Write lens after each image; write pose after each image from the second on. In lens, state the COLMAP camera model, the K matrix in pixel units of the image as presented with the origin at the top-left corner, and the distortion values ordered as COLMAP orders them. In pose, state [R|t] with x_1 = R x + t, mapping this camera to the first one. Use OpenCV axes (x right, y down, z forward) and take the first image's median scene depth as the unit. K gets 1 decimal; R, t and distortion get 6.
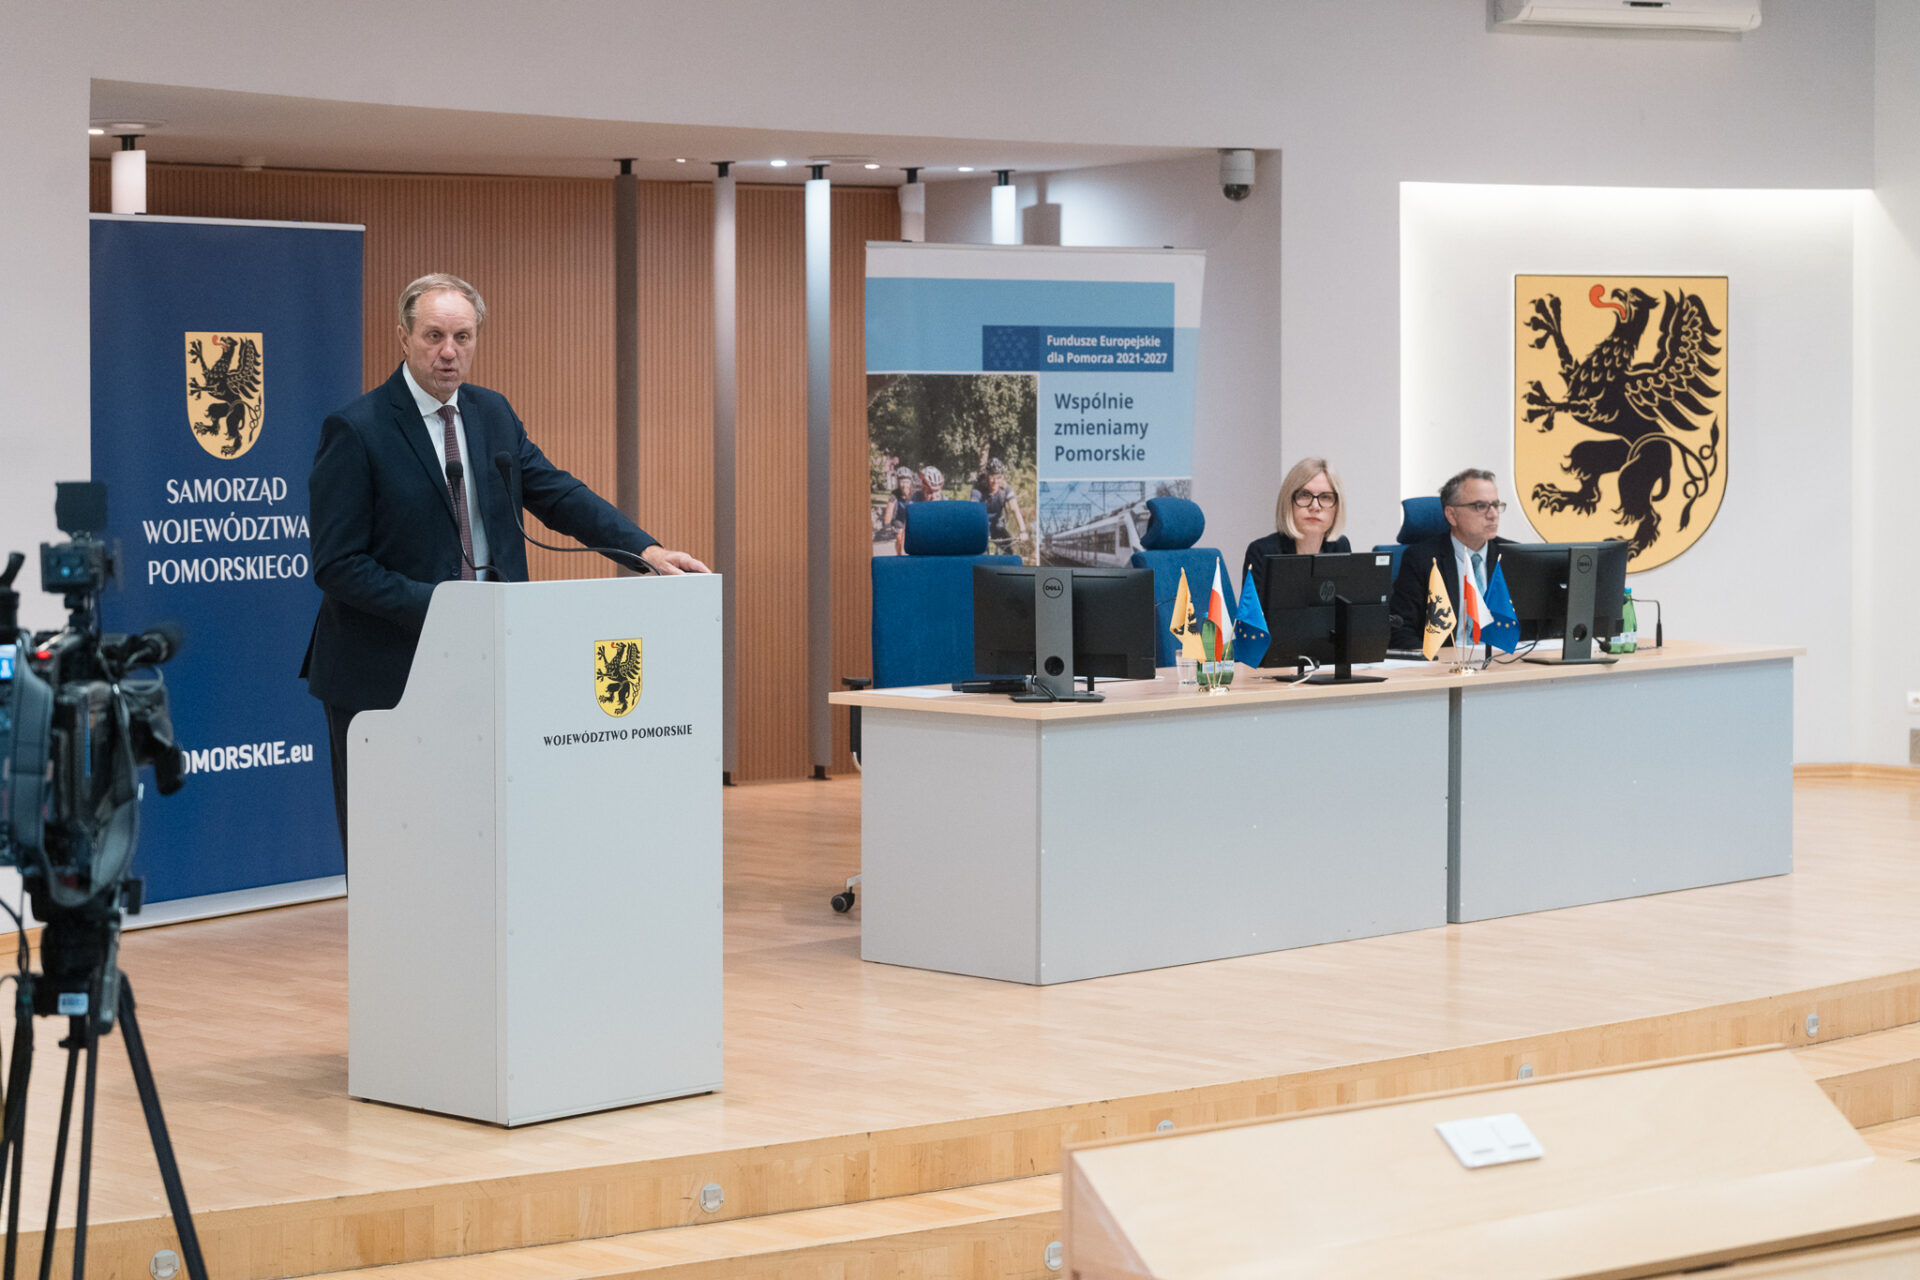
lens RADIAL K [[4025.2, 0, 765.6], [0, 4025.2, 589.0], [0, 0, 1]] dist [-0.009650, 0.187359]
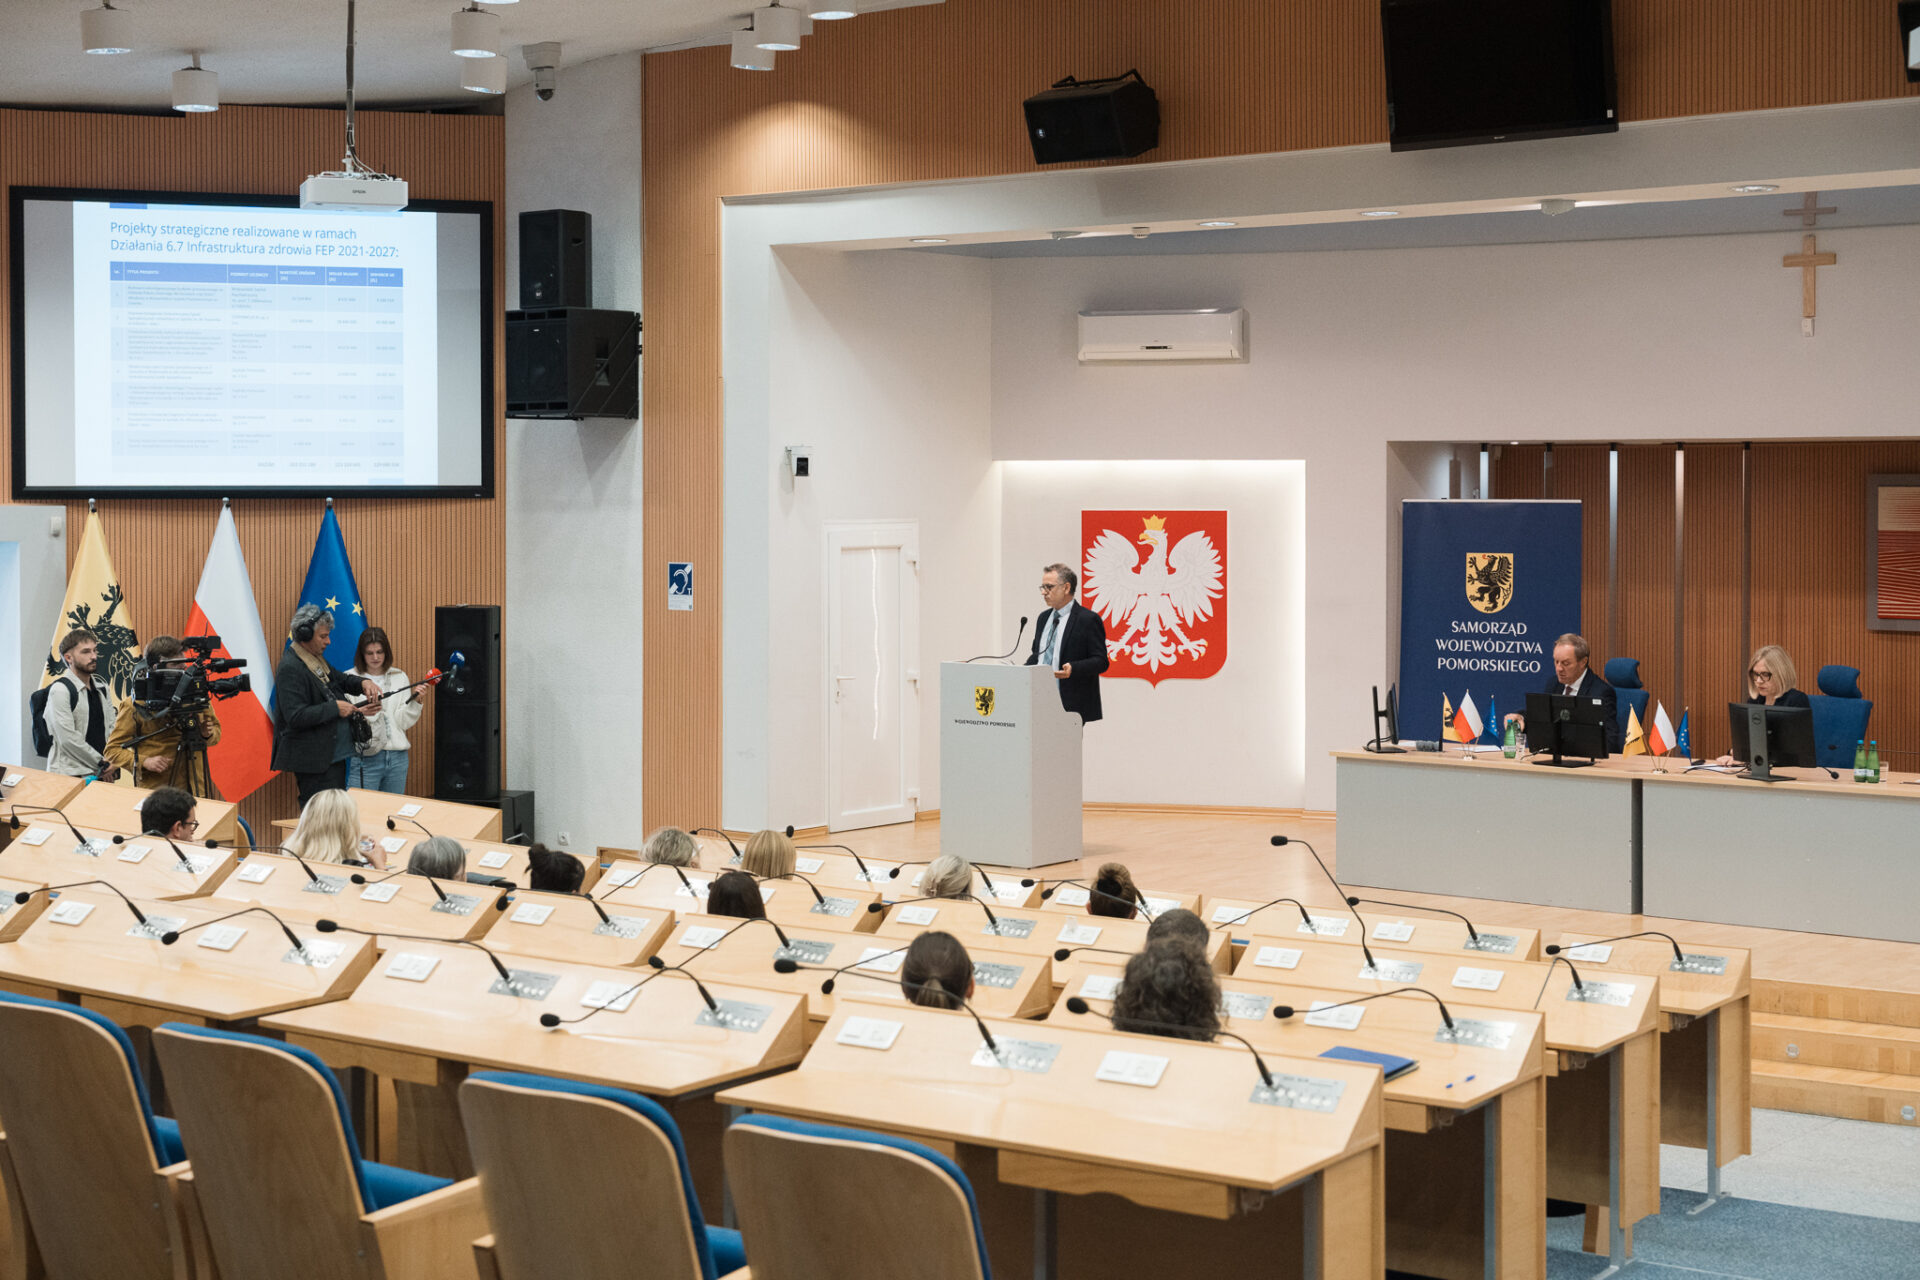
lens RADIAL K [[2840.0, 0, 960.0], [0, 2840.0, 640.0], [0, 0, 1]] dist [0.004191, 0.000730]
pose [[0.140514, 0.060225, -0.988245, 1.272373], [-0.047660, 0.997403, 0.054007, -0.083522], [0.988931, 0.039511, 0.143020, 0.500990]]
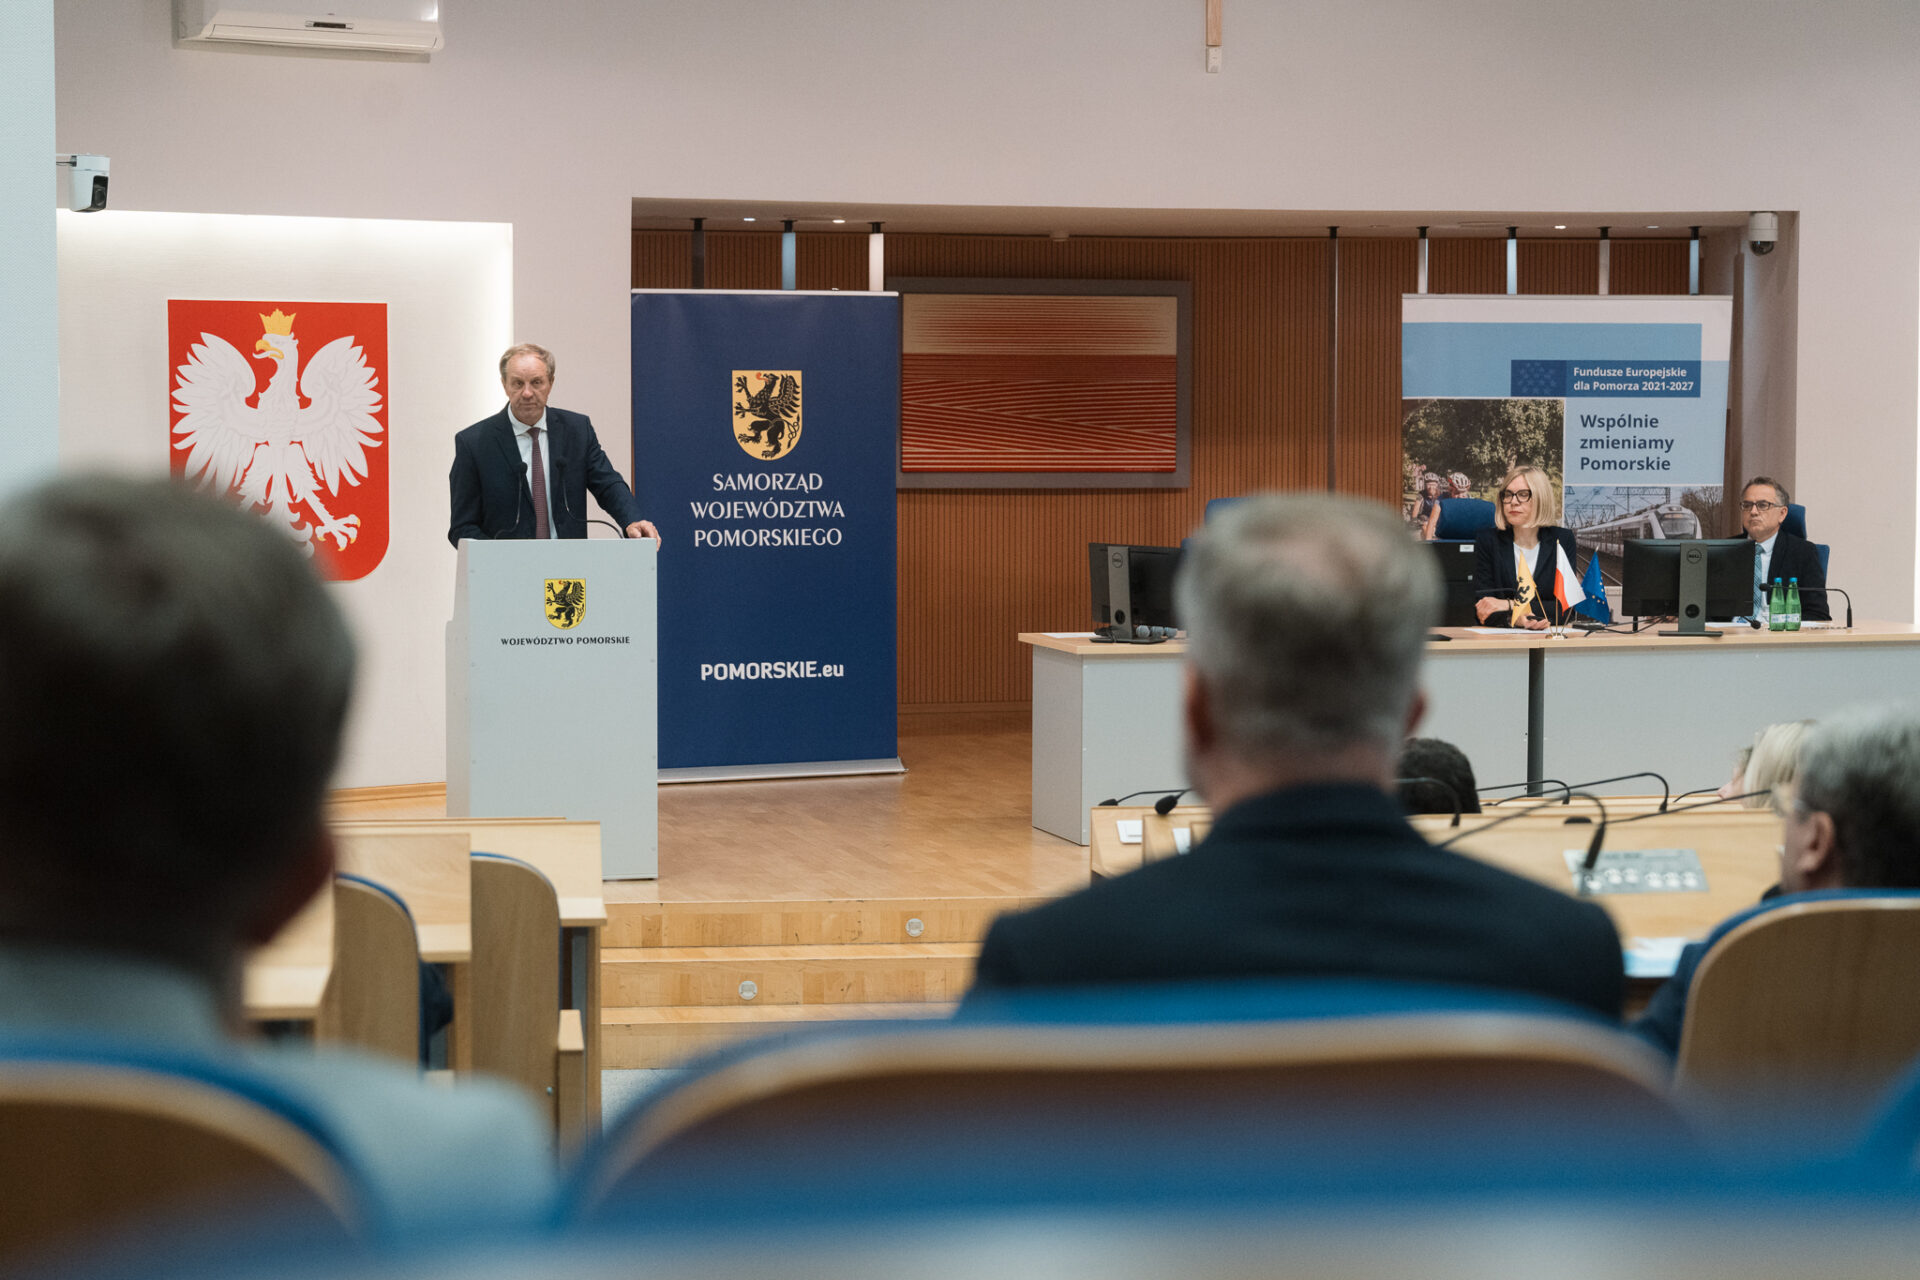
lens RADIAL K [[3926.0, 0, 960.0], [0, 3926.0, 640.0], [0, 0, 1]] dist [0.037018, 0.036286]
pose [[0.878252, 0.033763, -0.477006, 0.574972], [-0.026725, 0.999411, 0.021533, -0.000460], [0.477452, -0.006164, 0.878636, -0.180345]]
